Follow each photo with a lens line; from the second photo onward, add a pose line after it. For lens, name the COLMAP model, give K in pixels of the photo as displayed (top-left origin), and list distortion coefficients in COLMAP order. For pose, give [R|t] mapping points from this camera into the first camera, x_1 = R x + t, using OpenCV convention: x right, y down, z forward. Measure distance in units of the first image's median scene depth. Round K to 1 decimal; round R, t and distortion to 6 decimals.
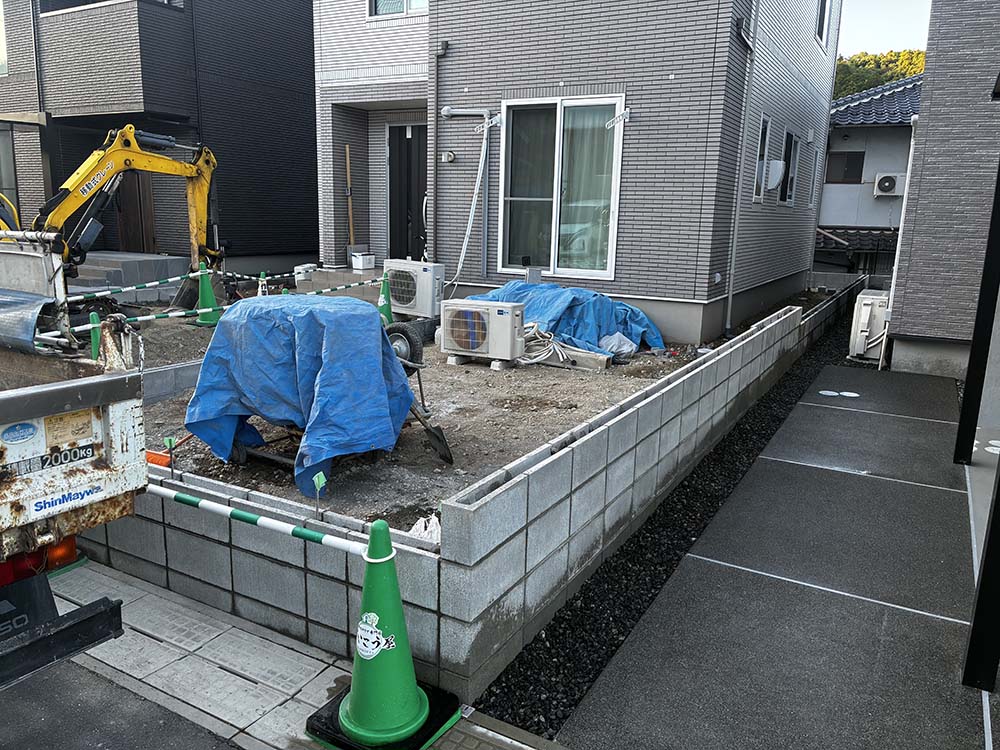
lens RADIAL K [[752.3, 0, 500.0], [0, 752.3, 375.0], [0, 0, 1]] dist [0.016231, -0.006812]
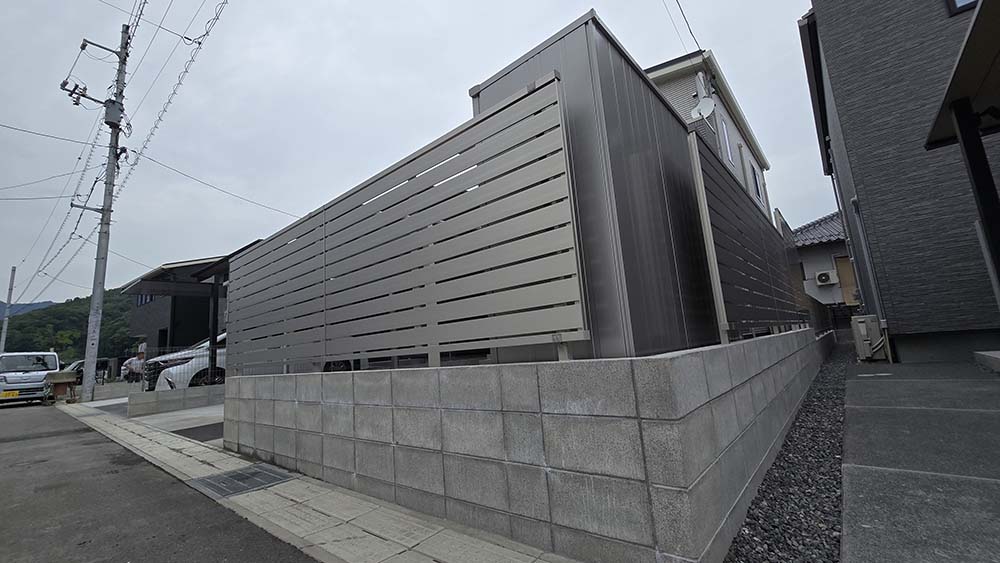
lens RADIAL K [[408.4, 0, 500.0], [0, 408.4, 281.5], [0, 0, 1]] dist [-0.007312, 0.000140]
pose [[0.976188, -0.130215, -0.173494, -0.043224], [0.058827, 0.928731, -0.366058, 0.078294], [0.208795, 0.347135, 0.914277, 0.118768]]
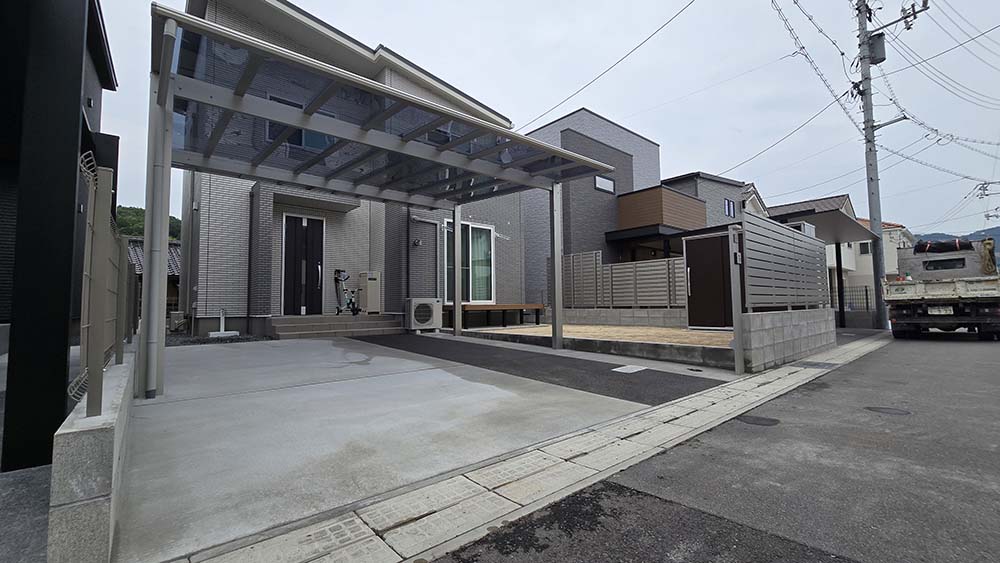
lens RADIAL K [[408.4, 0, 500.0], [0, 408.4, 281.5], [0, 0, 1]] dist [-0.007312, 0.000140]
pose [[0.341339, 0.026482, 0.939567, -0.947094], [0.218005, 0.970115, -0.106543, -0.058102], [-0.914309, 0.241198, 0.325365, 0.556934]]
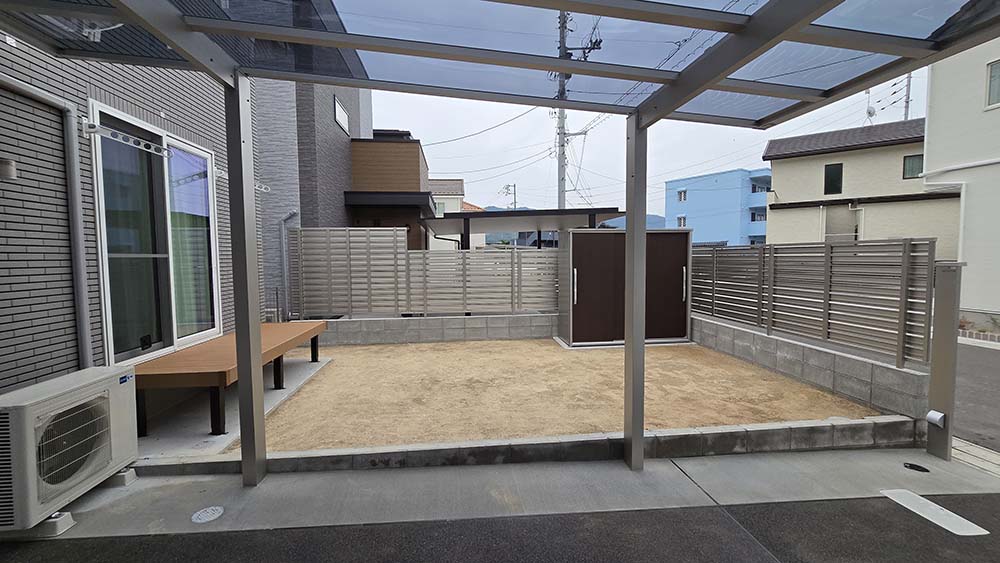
lens RADIAL K [[408.4, 0, 500.0], [0, 408.4, 281.5], [0, 0, 1]] dist [-0.007312, 0.000140]
pose [[-0.581095, -0.068382, 0.810958, -0.464546], [0.166938, 0.965259, 0.201013, -0.231660], [-0.796530, 0.252188, -0.549491, 0.951158]]
